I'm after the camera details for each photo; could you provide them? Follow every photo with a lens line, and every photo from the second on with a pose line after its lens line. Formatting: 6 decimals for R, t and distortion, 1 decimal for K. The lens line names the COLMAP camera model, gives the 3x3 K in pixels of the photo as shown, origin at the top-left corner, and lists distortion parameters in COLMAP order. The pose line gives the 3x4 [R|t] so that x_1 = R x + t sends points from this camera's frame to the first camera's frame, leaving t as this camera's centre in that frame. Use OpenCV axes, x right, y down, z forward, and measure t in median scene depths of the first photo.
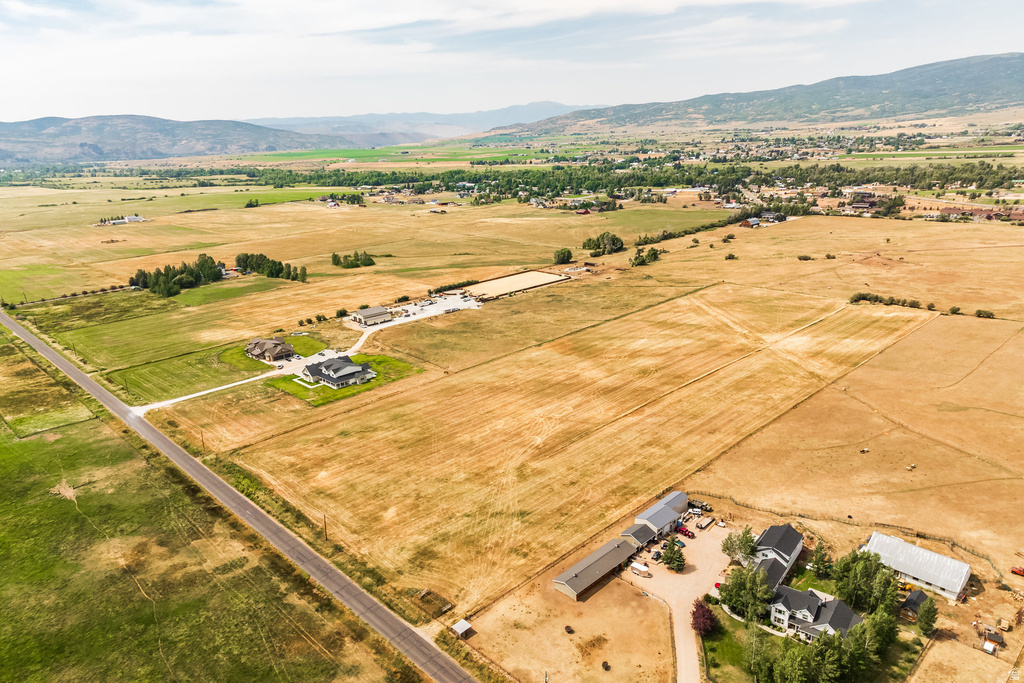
lens RADIAL K [[688.1, 0, 514.7], [0, 688.1, 379.2], [0, 0, 1]] dist [0.029080, 0.000006]
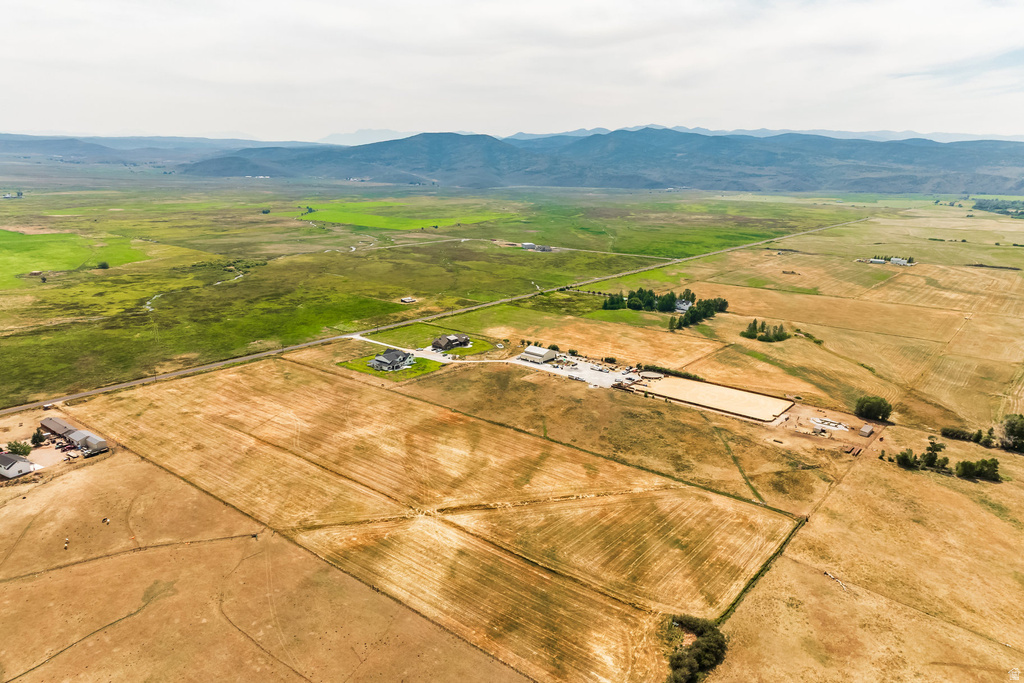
lens RADIAL K [[688.1, 0, 514.7], [0, 688.1, 379.2], [0, 0, 1]] dist [0.029080, 0.000006]
pose [[0.123594, 0.337461, -0.933191, 1.174525], [-0.363039, 0.890585, 0.273972, -0.481410], [0.923541, 0.304923, 0.232583, 0.971322]]
